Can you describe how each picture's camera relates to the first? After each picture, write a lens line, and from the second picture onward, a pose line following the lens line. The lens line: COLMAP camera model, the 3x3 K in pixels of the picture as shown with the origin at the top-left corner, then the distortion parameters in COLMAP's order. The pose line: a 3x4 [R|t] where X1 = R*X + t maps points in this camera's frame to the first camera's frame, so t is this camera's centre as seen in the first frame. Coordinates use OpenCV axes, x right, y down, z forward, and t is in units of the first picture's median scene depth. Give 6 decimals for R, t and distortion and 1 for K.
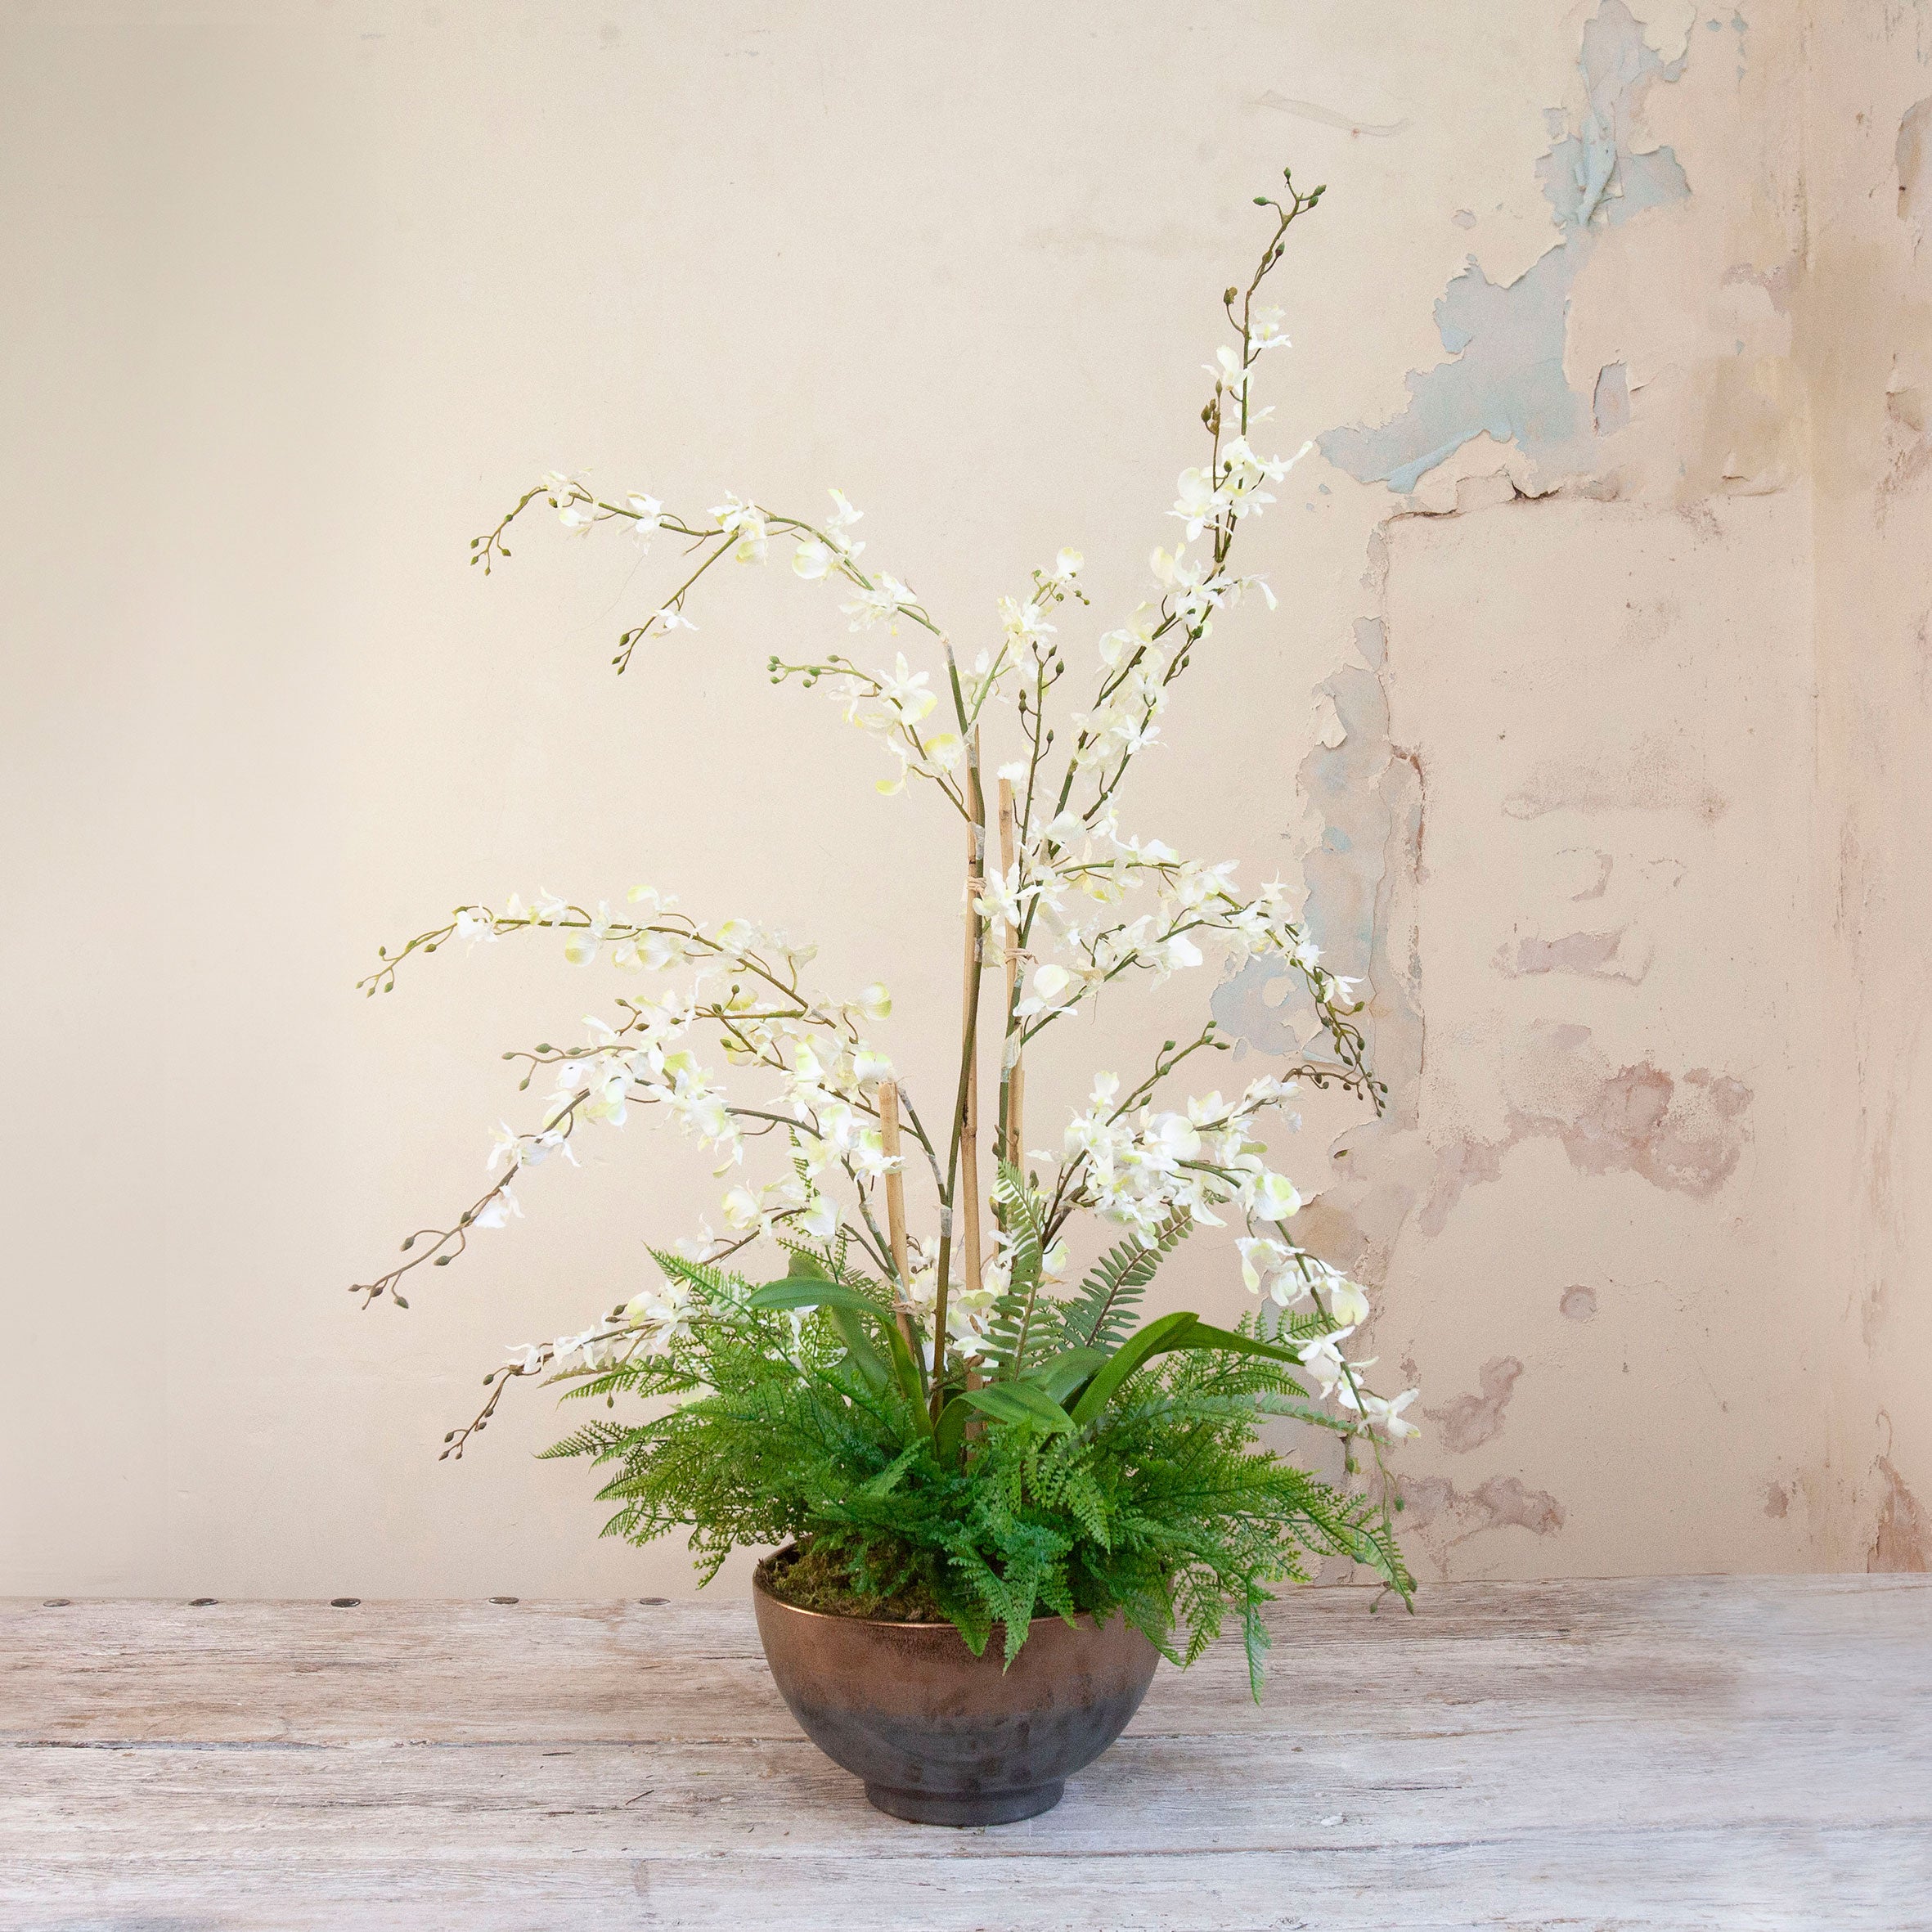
lens RADIAL K [[2278.3, 0, 937.8], [0, 2278.3, 982.5], [0, 0, 1]] dist [-0.011799, 0.000000]
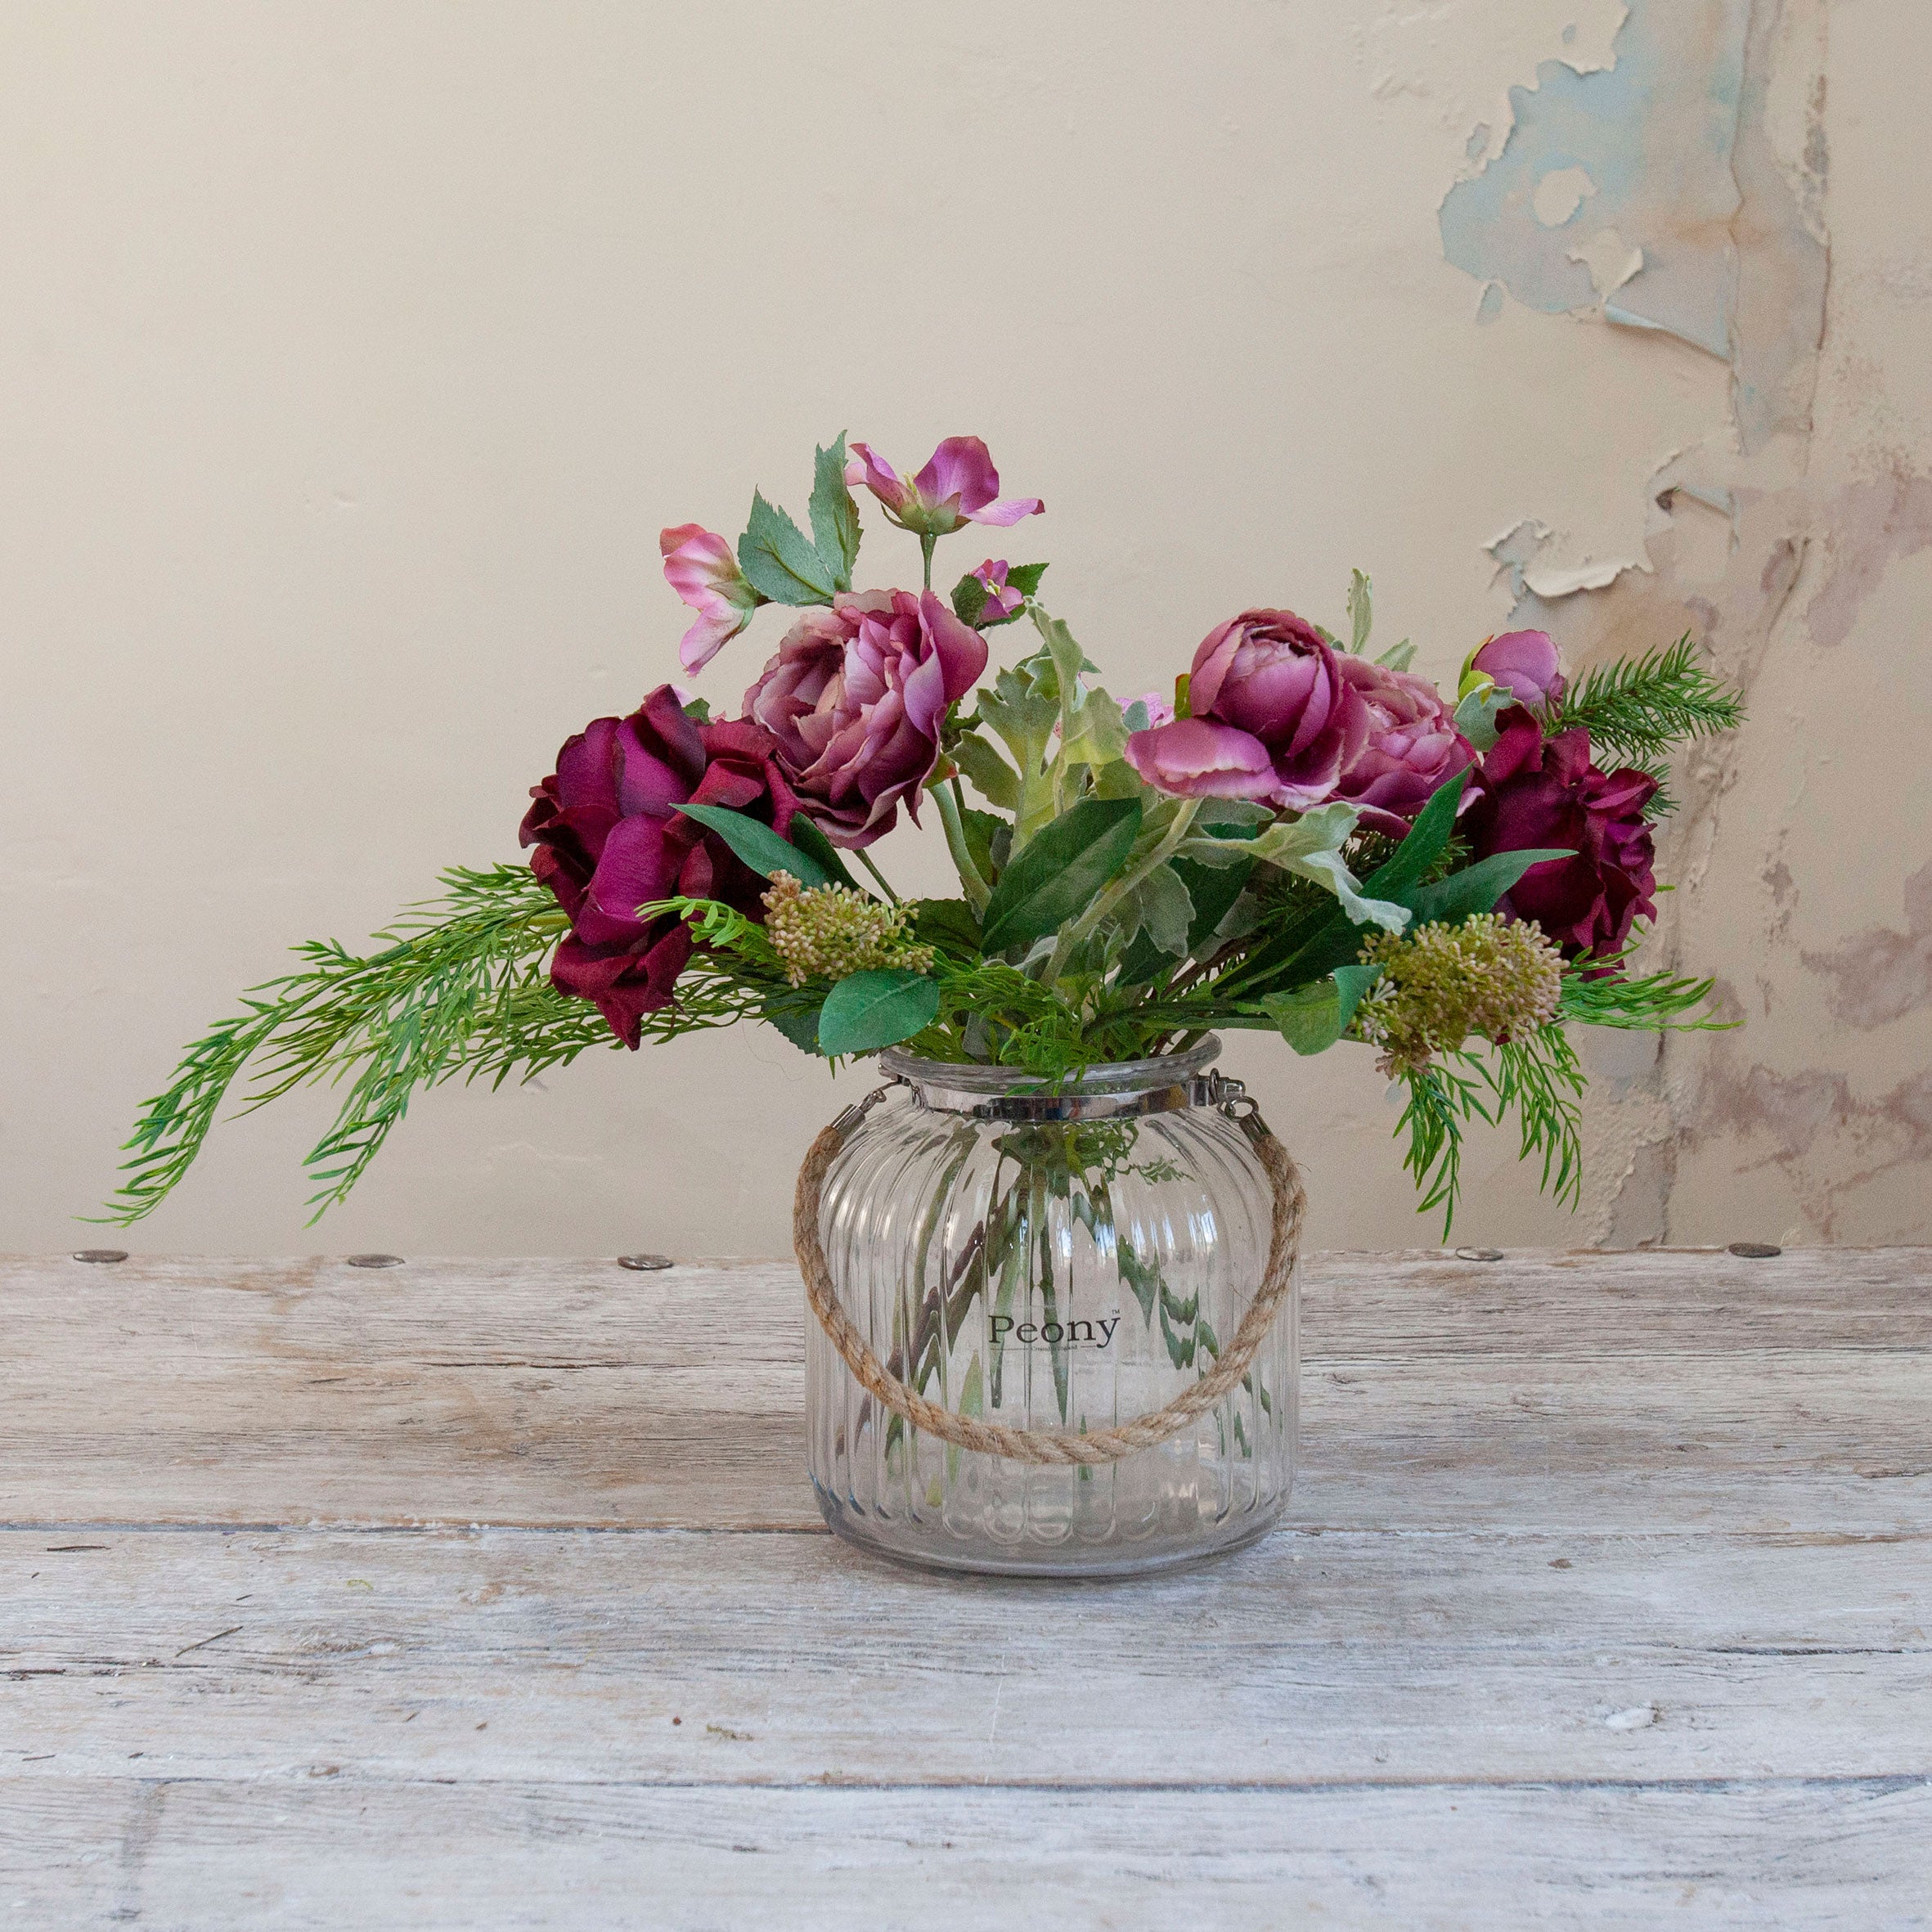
lens RADIAL K [[3352.7, 0, 983.2], [0, 3352.7, 808.6], [0, 0, 1]] dist [0.003292, 0.000000]
pose [[0.999738, 0.011048, -0.020028, 0.043287], [-0.008495, 0.992323, 0.123380, 0.081592], [0.021238, -0.123177, 0.992157, 0.280362]]
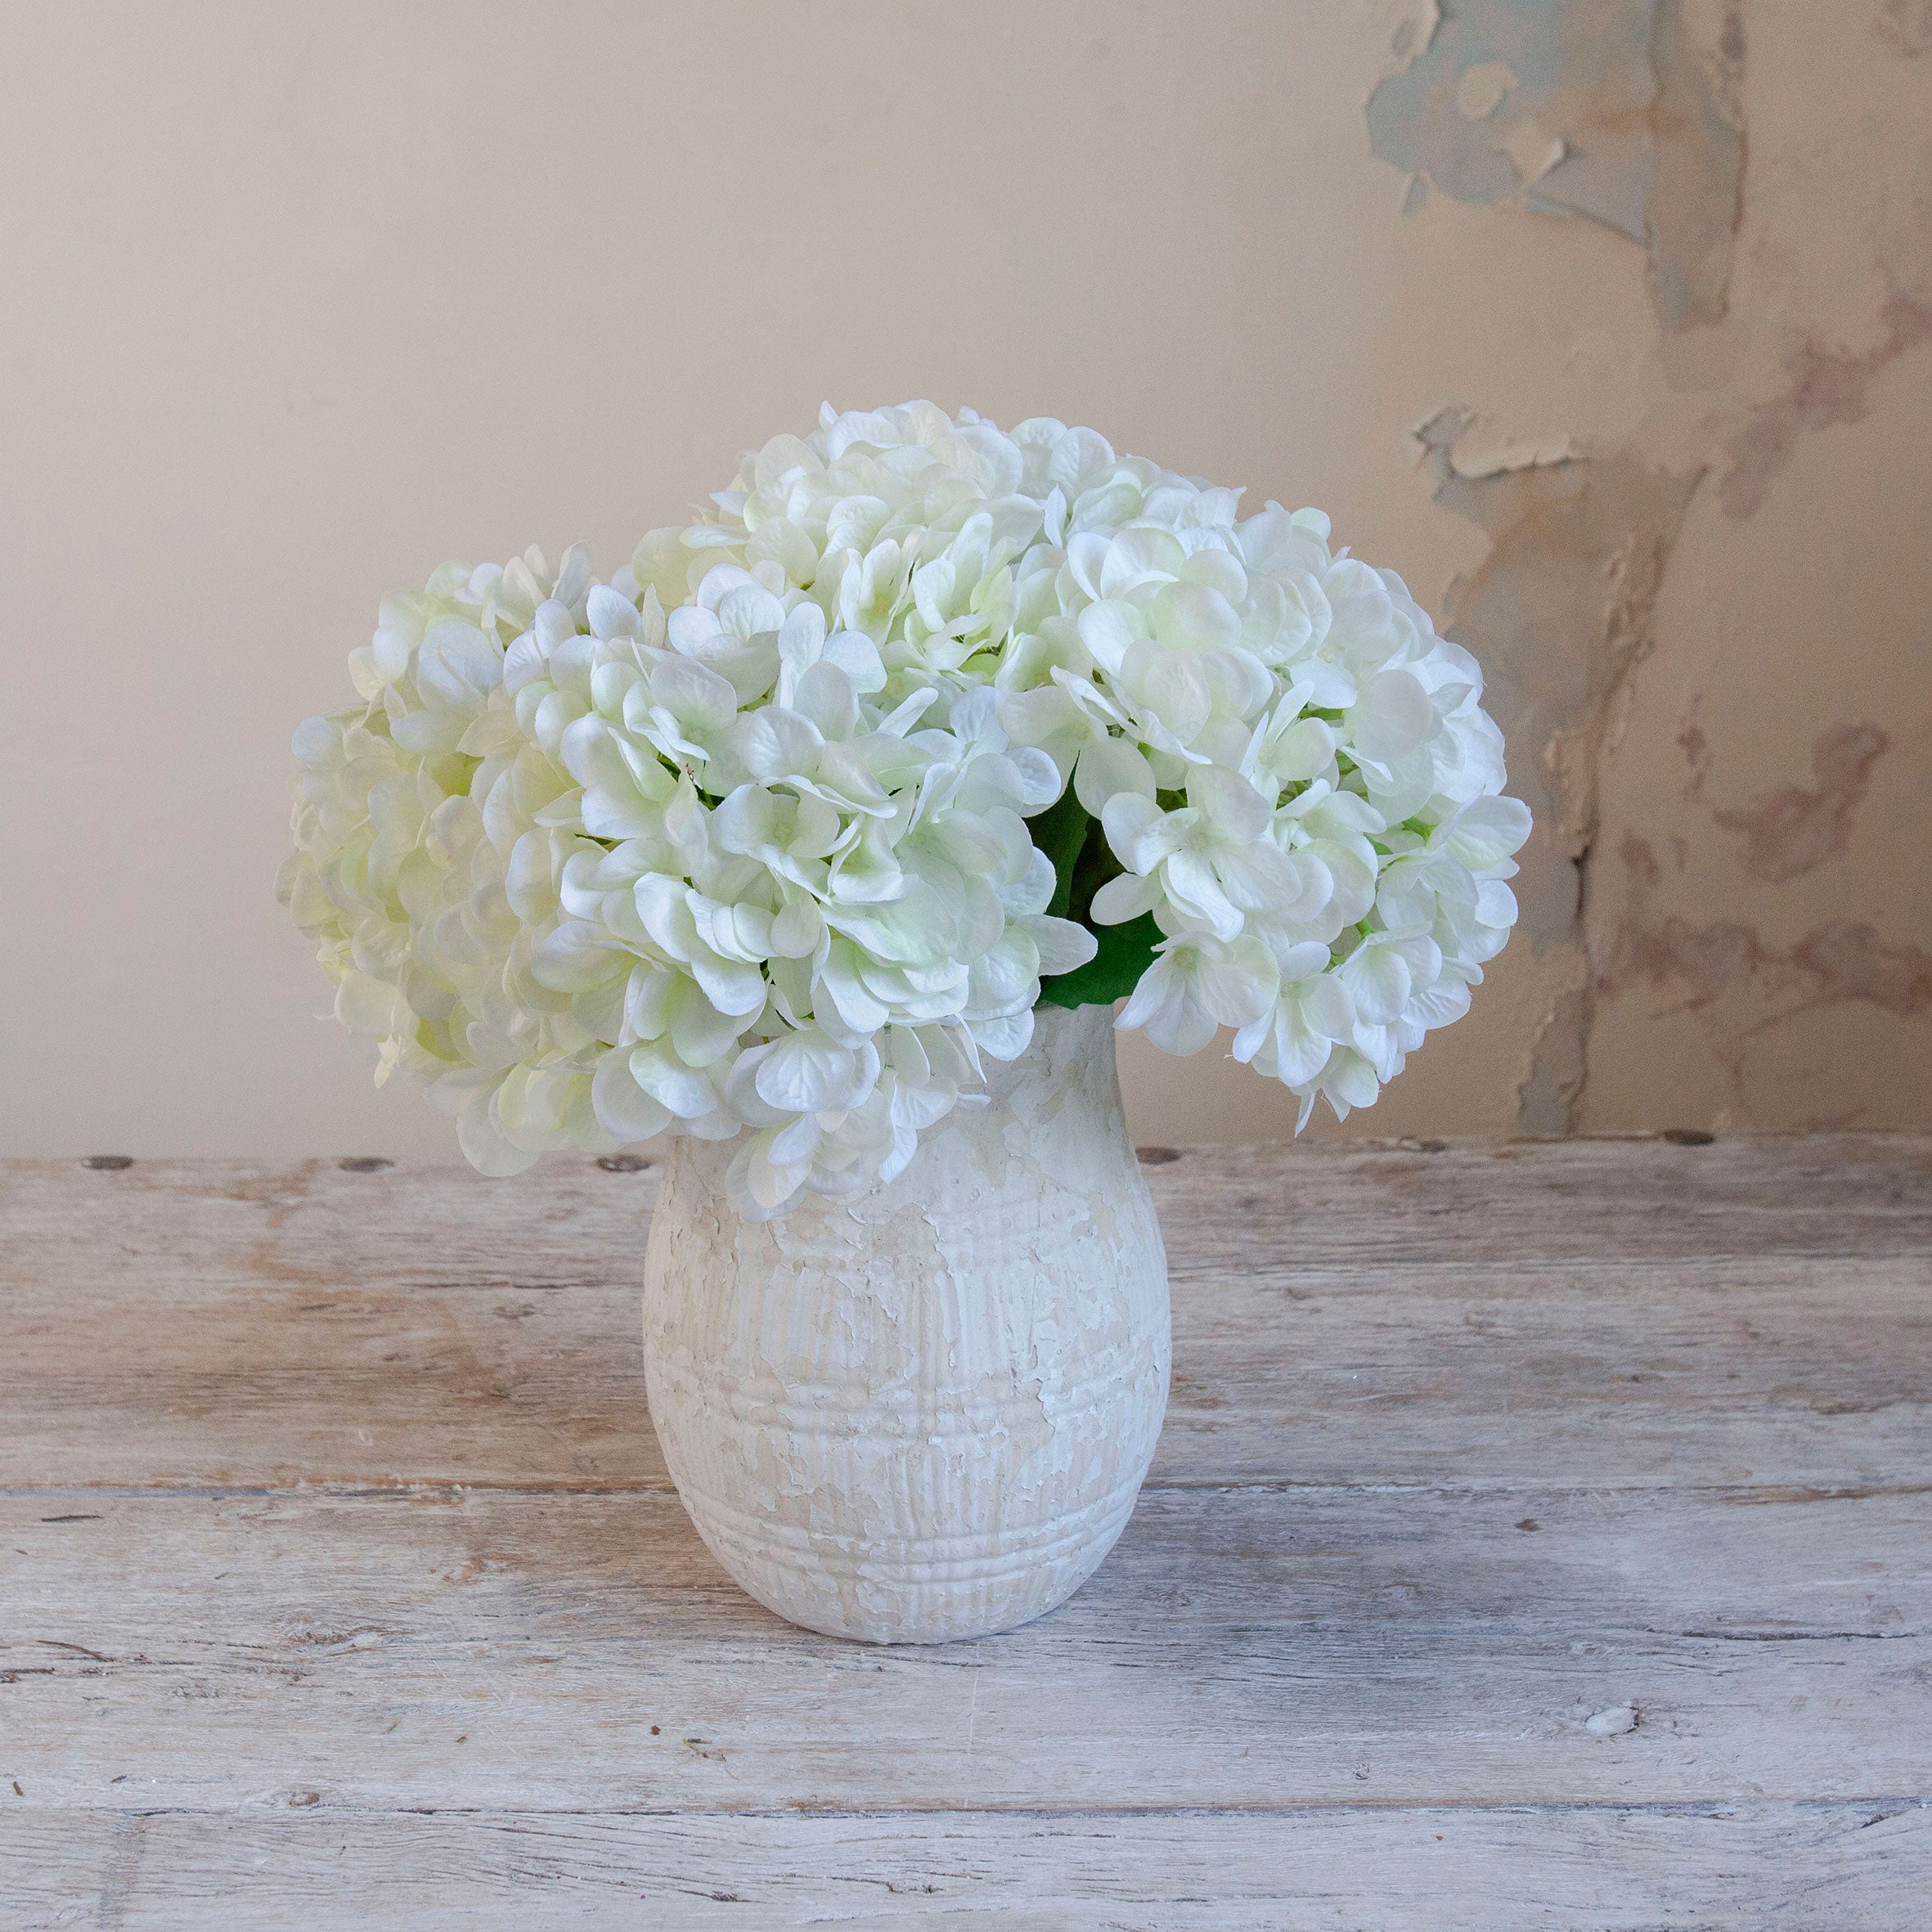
lens RADIAL K [[2977.4, 0, 858.9], [0, 2977.4, 817.3], [0, 0, 1]] dist [0.012612, 0.000000]
pose [[0.999042, -0.005448, -0.043419, 0.038895], [0.013931, 0.980195, 0.197545, 0.051618], [0.041483, -0.197961, 0.979332, 0.364555]]
